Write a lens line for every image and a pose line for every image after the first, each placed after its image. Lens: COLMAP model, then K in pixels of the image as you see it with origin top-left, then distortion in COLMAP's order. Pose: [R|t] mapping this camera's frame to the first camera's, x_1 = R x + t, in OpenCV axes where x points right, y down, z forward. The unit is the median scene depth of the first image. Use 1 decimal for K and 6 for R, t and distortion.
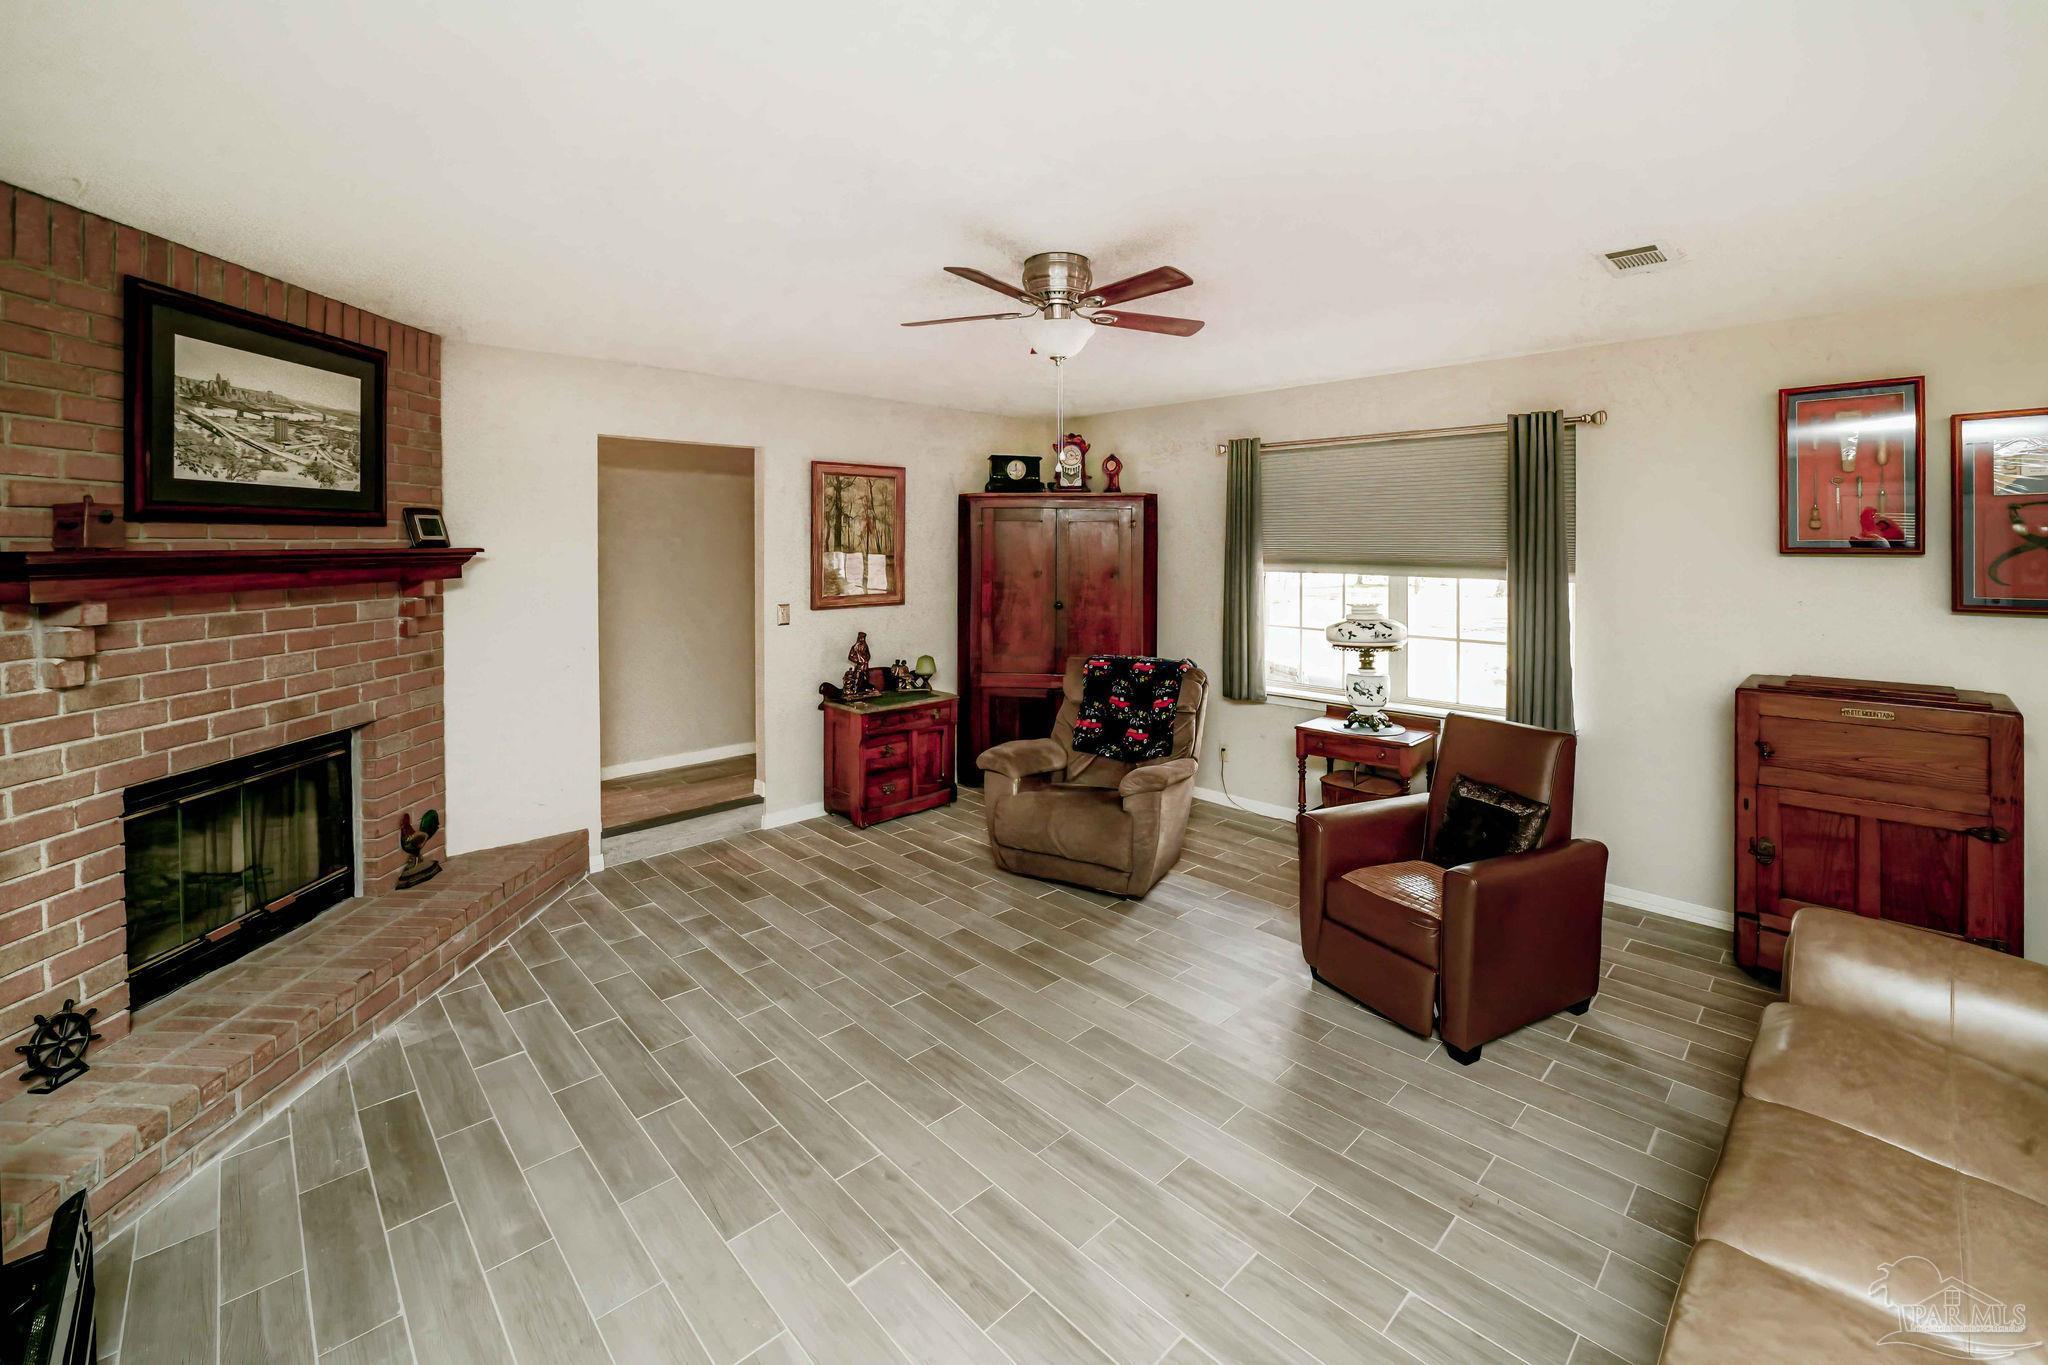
lens RADIAL K [[847.7, 0, 1029.6], [0, 847.7, 549.6], [0, 0, 1]] dist [-0.006256, 0.001825]
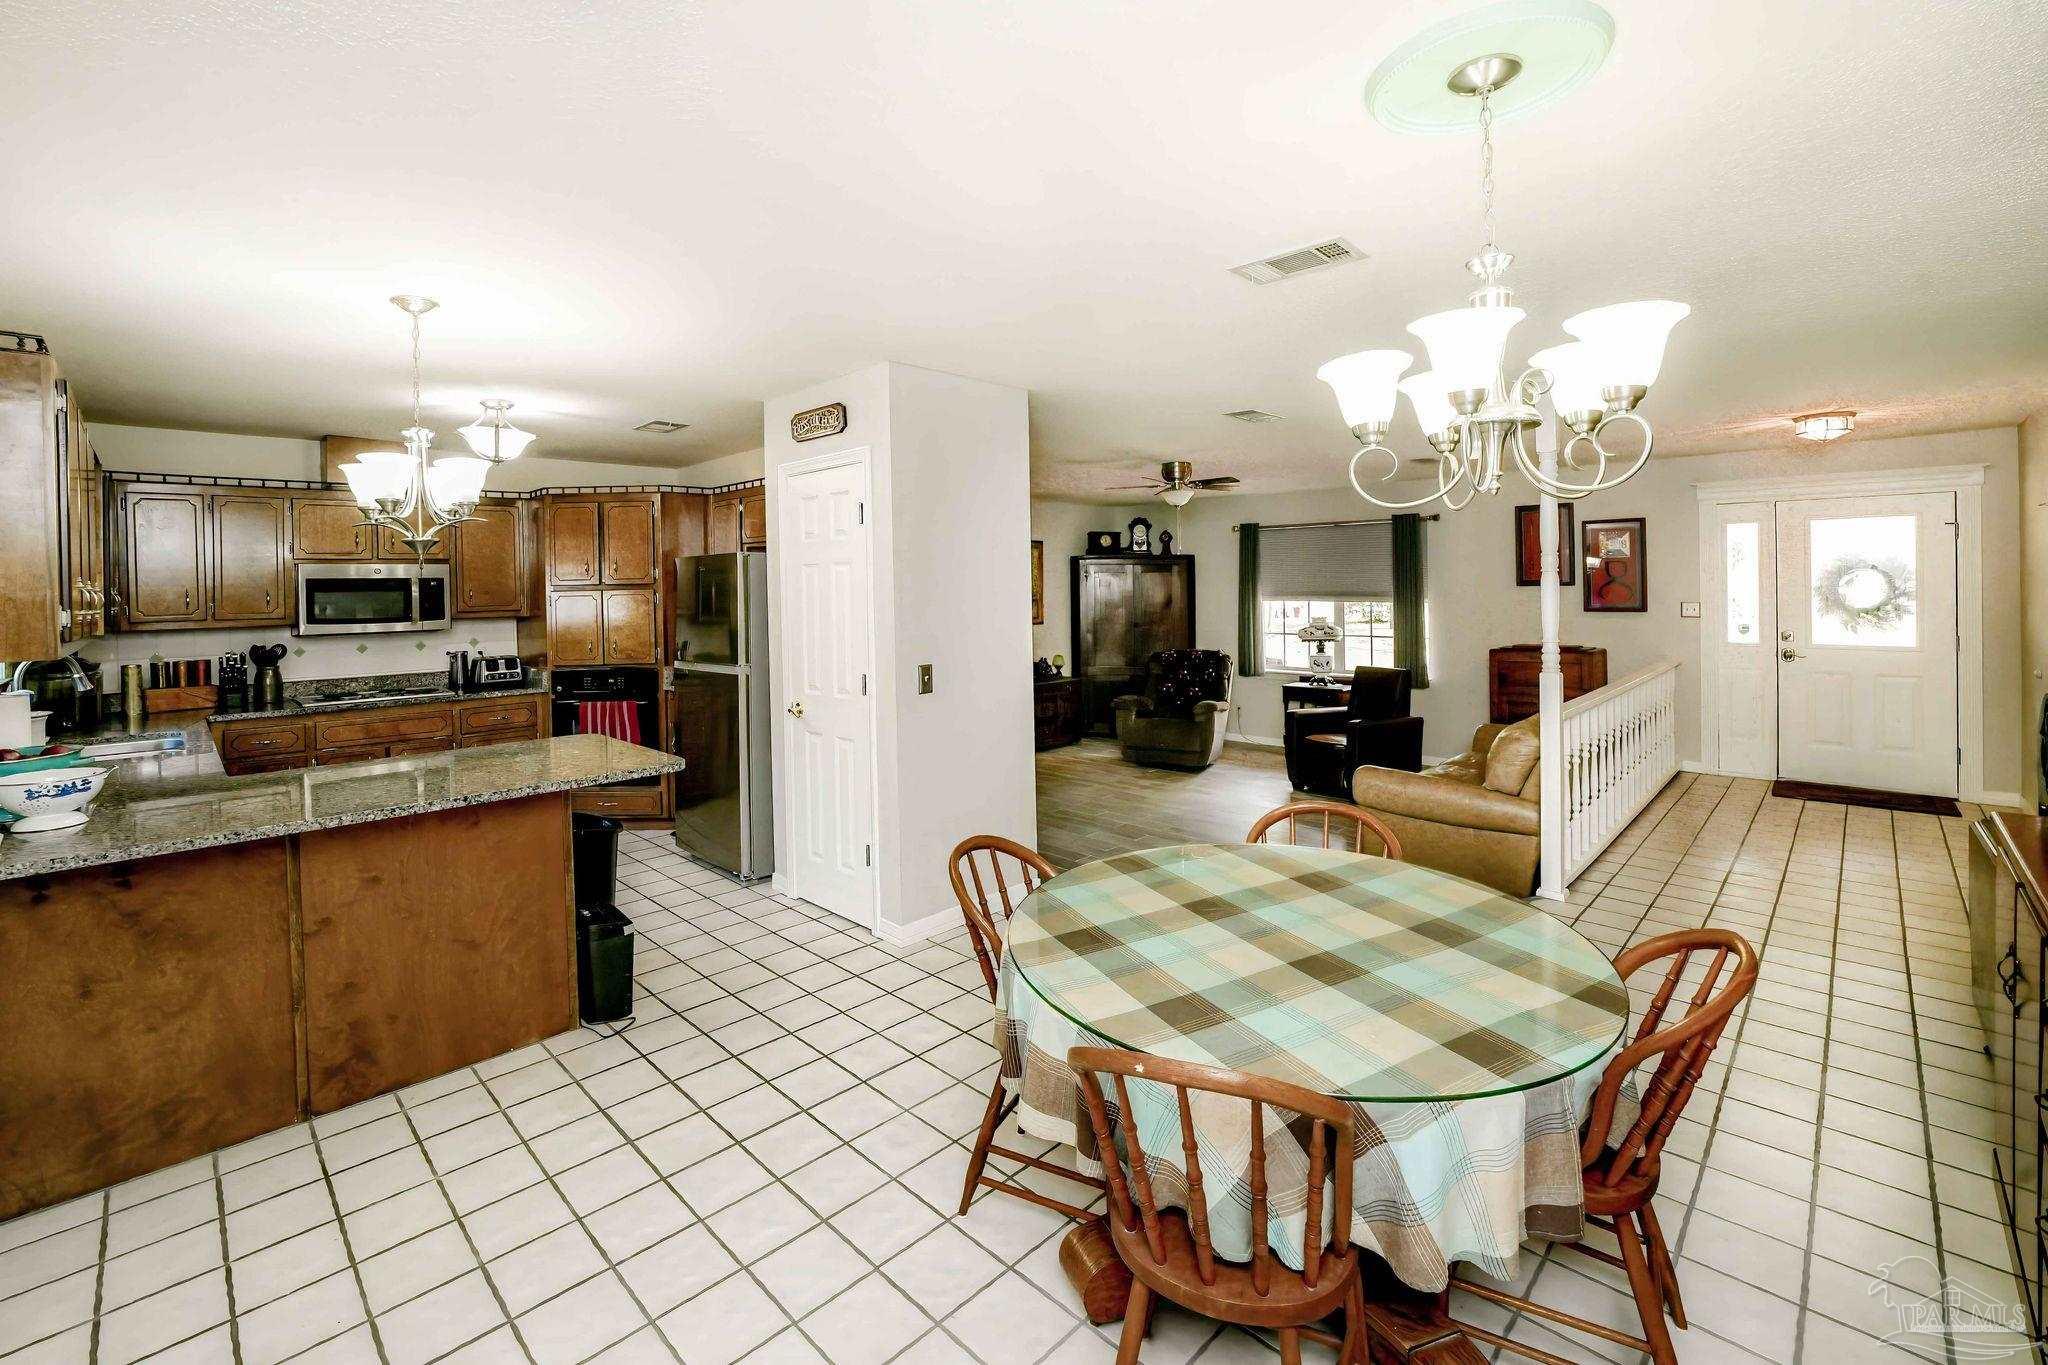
lens RADIAL K [[847.7, 0, 996.5], [0, 847.7, 589.6], [0, 0, 1]] dist [-0.006256, 0.001825]
pose [[0.999765, -0.017386, -0.012982, -0.272888], [0.017400, 0.999848, 0.000967, -0.007654], [0.012963, -0.001192, 0.999915, -0.829131]]
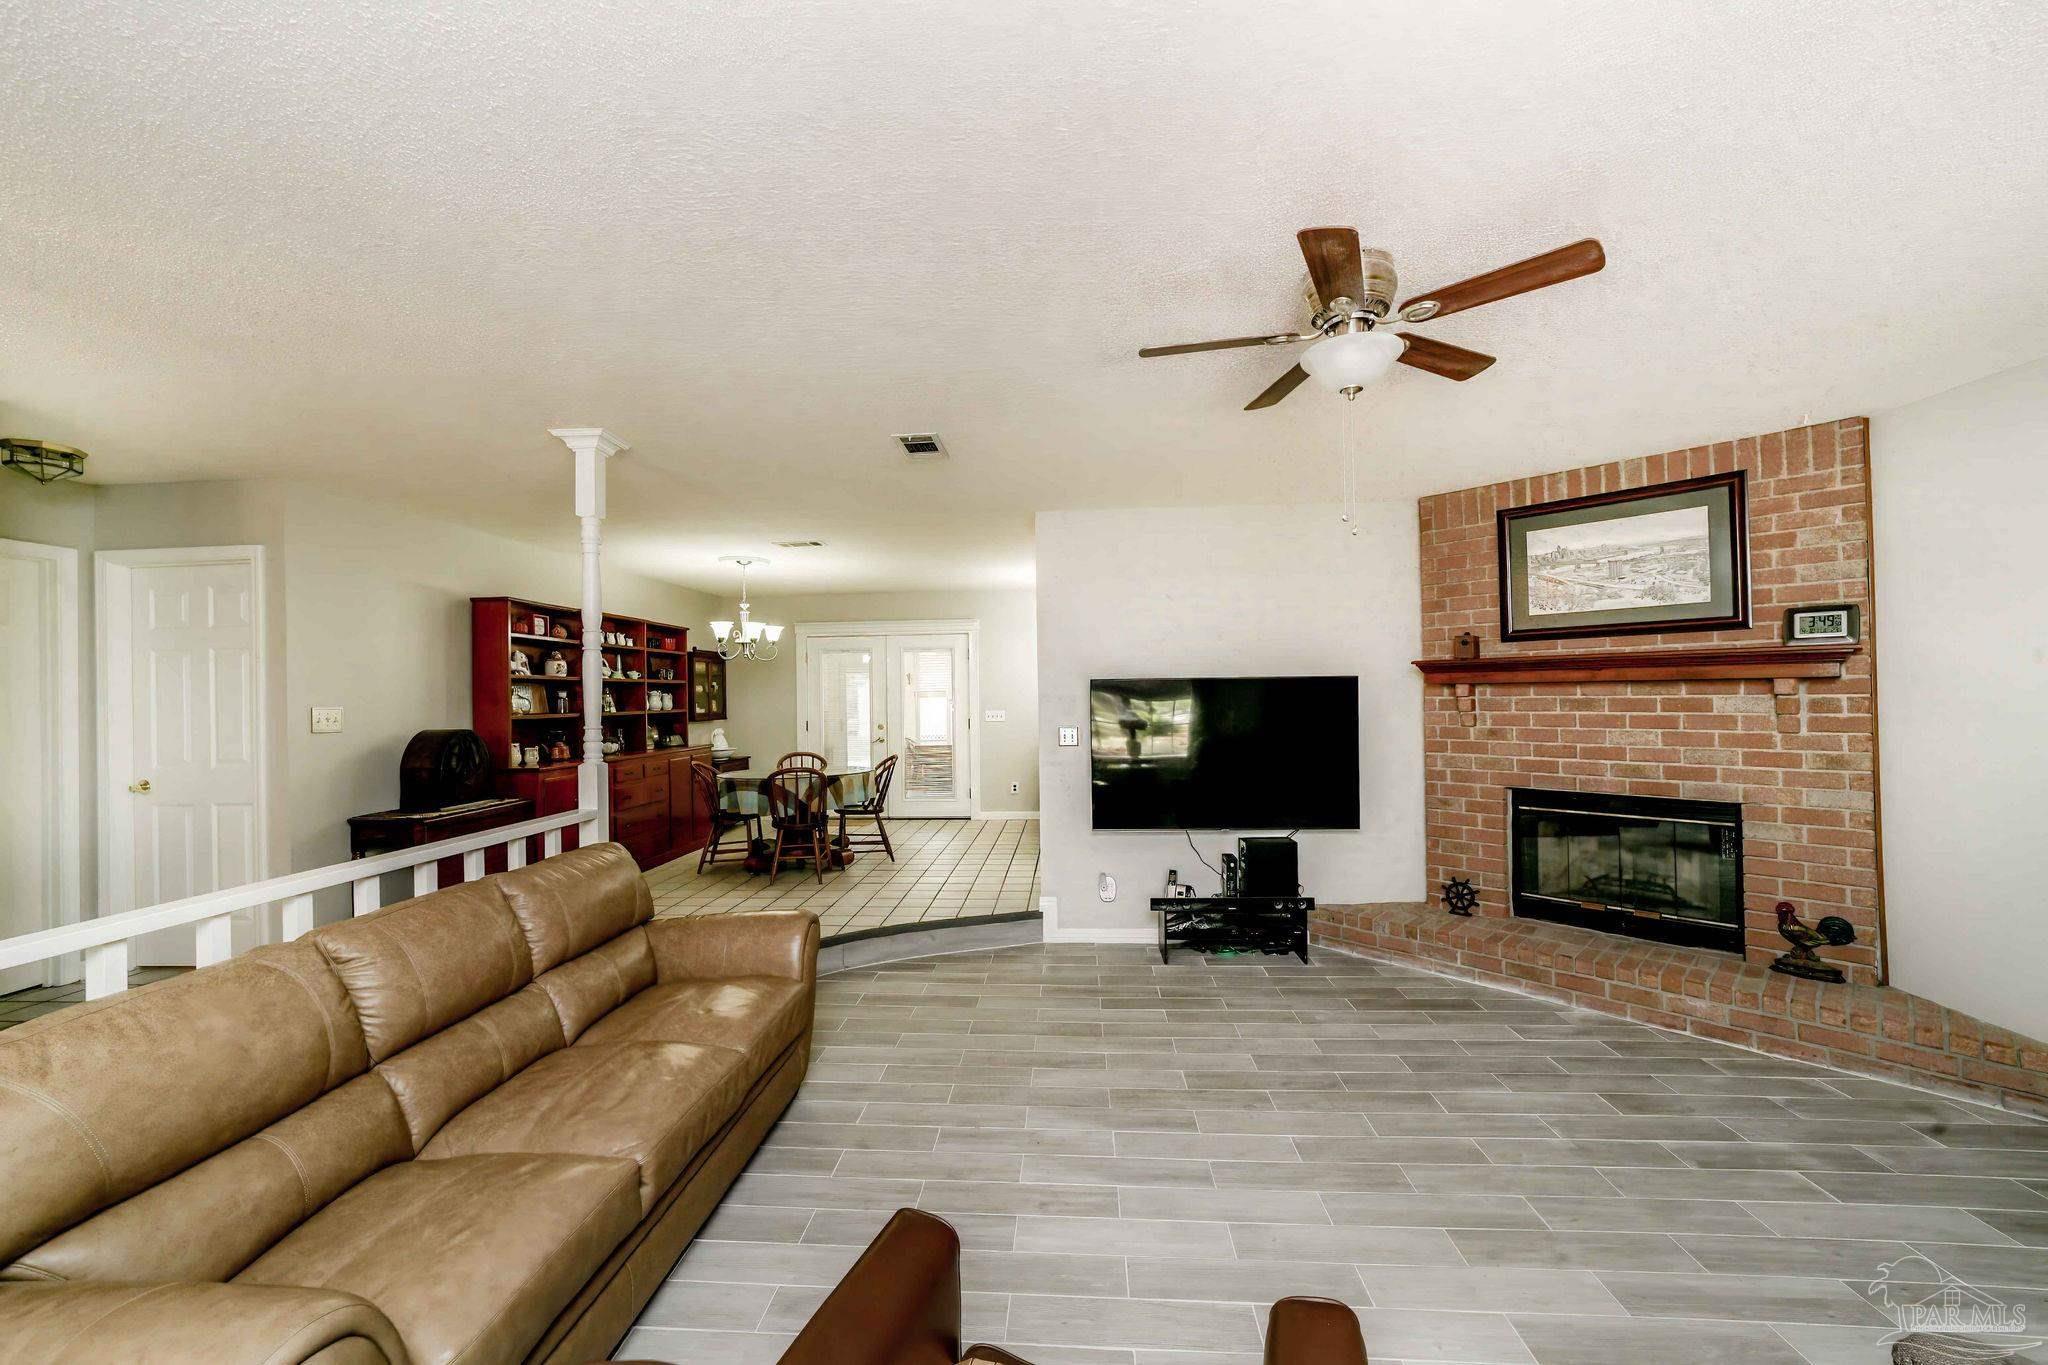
lens RADIAL K [[847.7, 0, 1011.8], [0, 847.7, 693.0], [0, 0, 1]] dist [-0.006256, 0.001825]
pose [[-0.755643, 0.009099, -0.654920, 0.340384], [0.011233, 0.999936, 0.000932, 0.022385], [0.654887, -0.006652, -0.755697, 0.600055]]
